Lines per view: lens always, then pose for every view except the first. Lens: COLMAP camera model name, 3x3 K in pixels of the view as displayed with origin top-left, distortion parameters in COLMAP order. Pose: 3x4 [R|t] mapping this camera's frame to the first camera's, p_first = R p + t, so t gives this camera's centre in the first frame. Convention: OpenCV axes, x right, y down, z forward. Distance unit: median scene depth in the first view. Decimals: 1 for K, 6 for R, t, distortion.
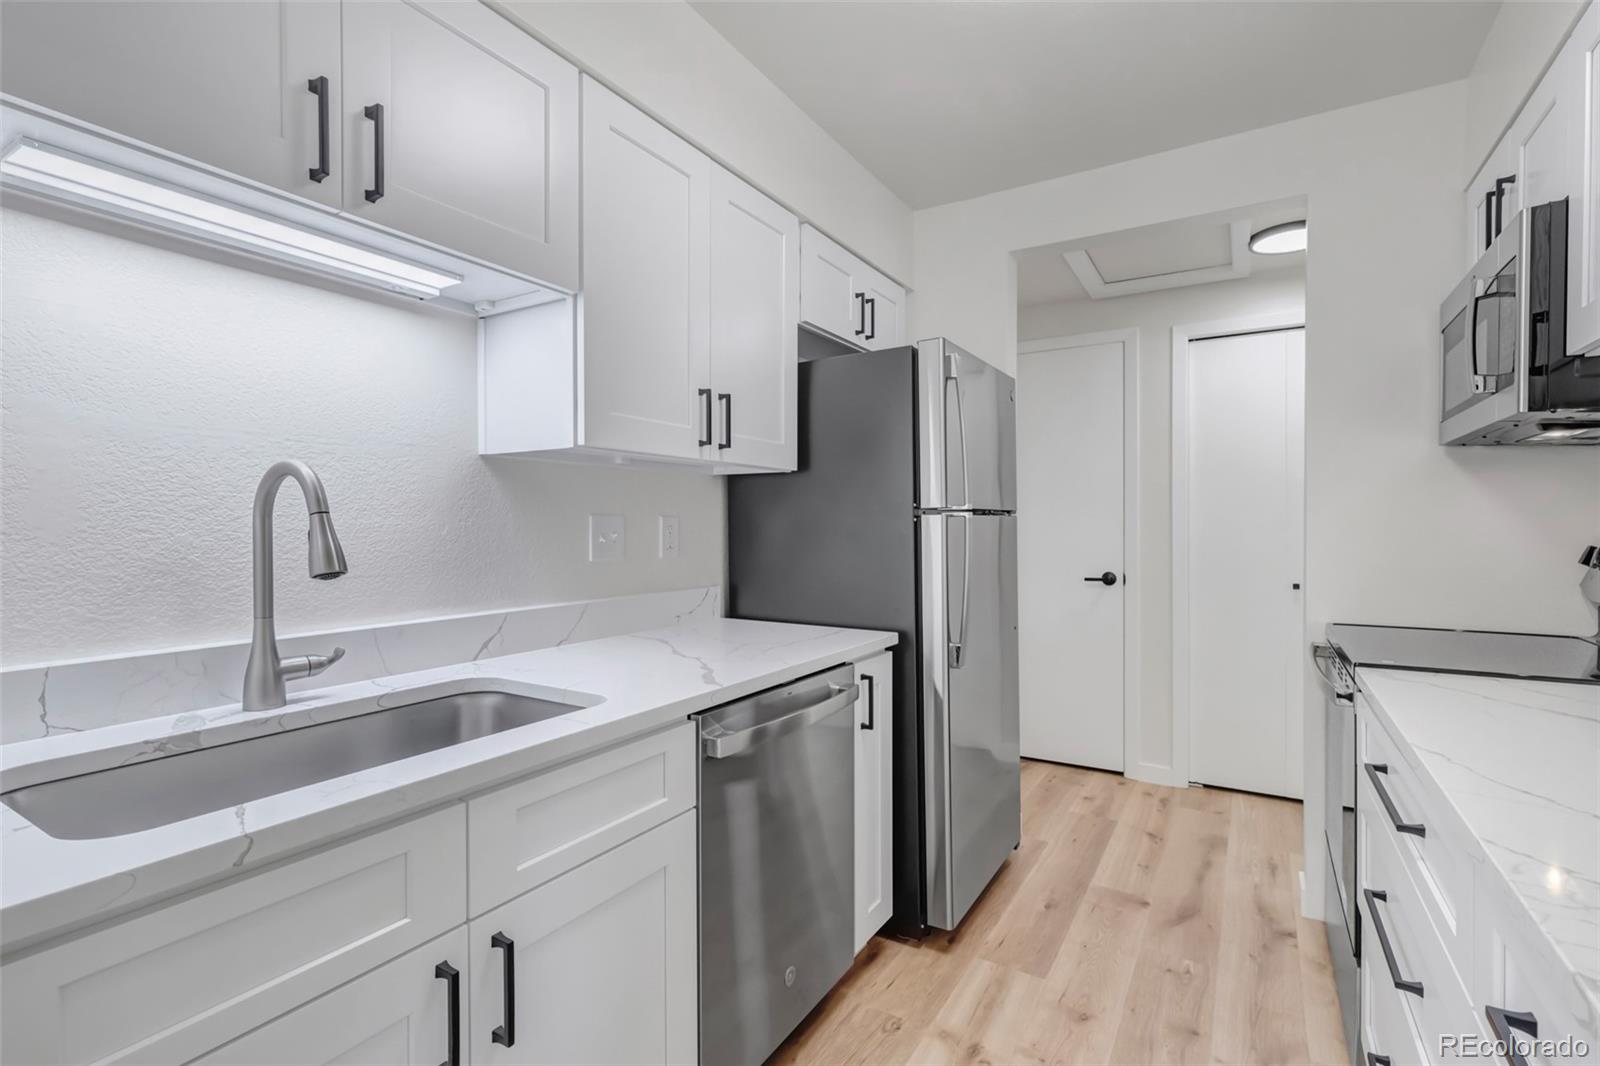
lens RADIAL K [[731.3, 0, 807.4], [0, 731.3, 531.0], [0, 0, 1]] dist [0.003231, -0.000118]
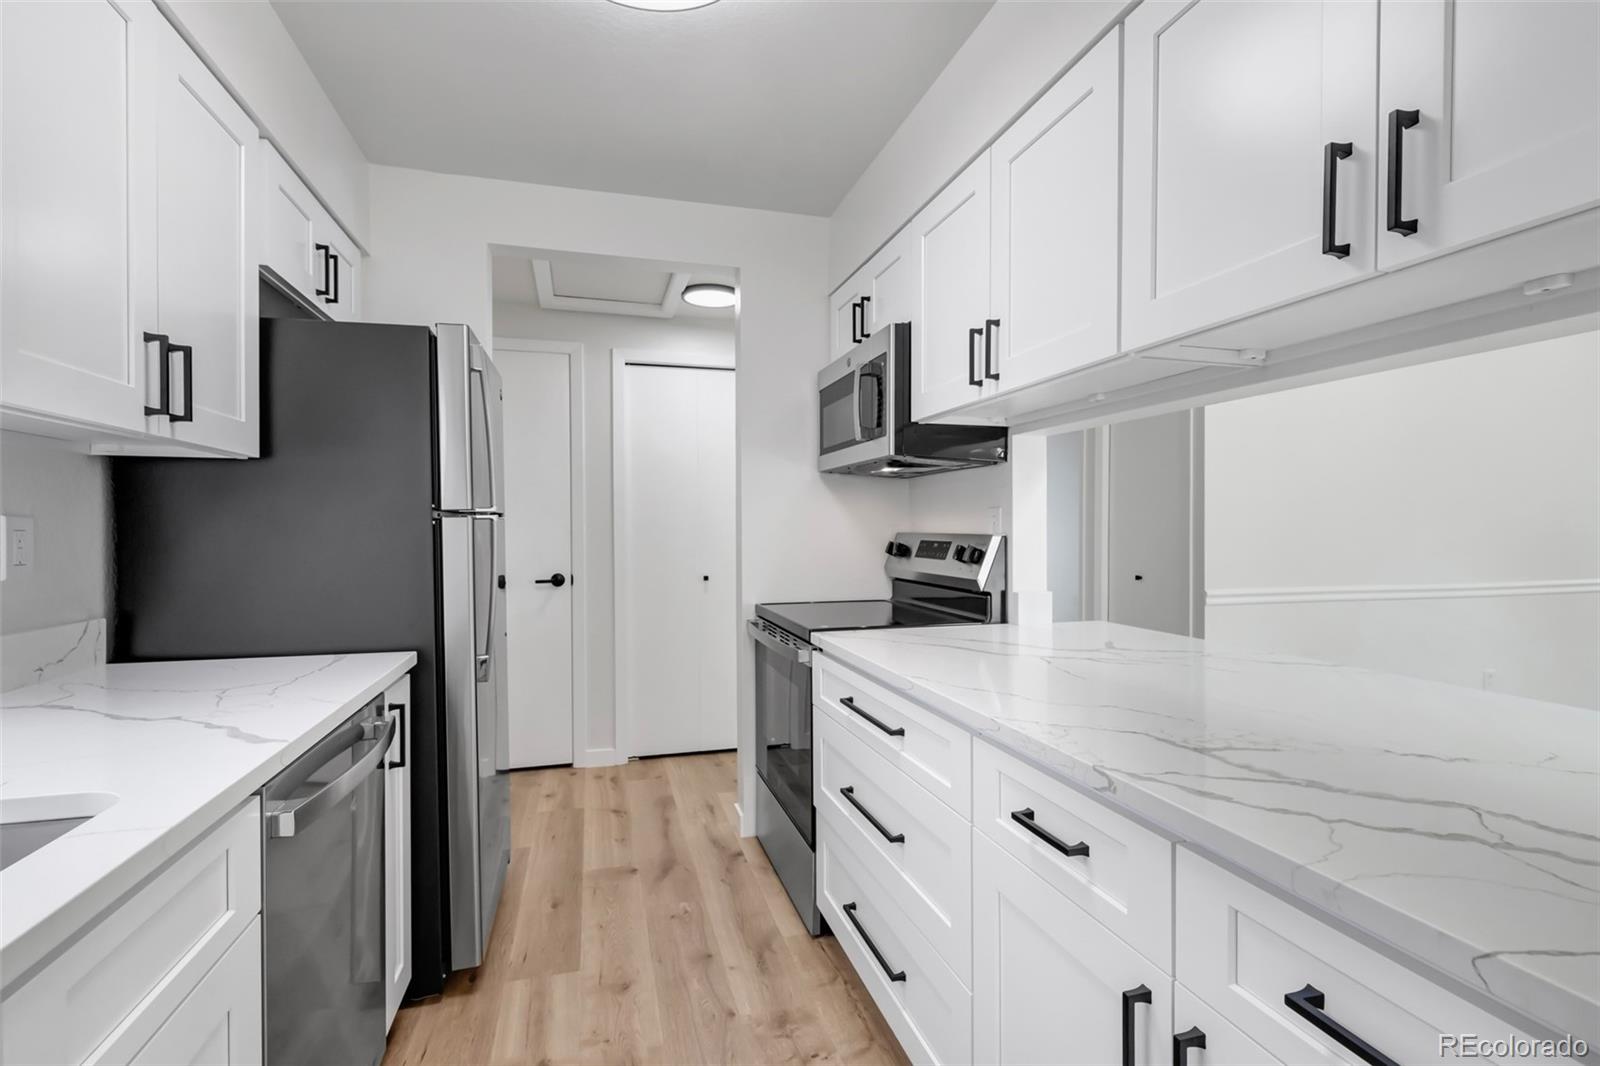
lens RADIAL K [[731.3, 0, 809.8], [0, 731.3, 529.7], [0, 0, 1]] dist [0.003231, -0.000118]
pose [[0.683054, -0.002059, 0.730365, -0.178459], [0.006424, 0.999974, -0.003190, -0.000827], [-0.730339, 0.006871, 0.683050, 0.051895]]
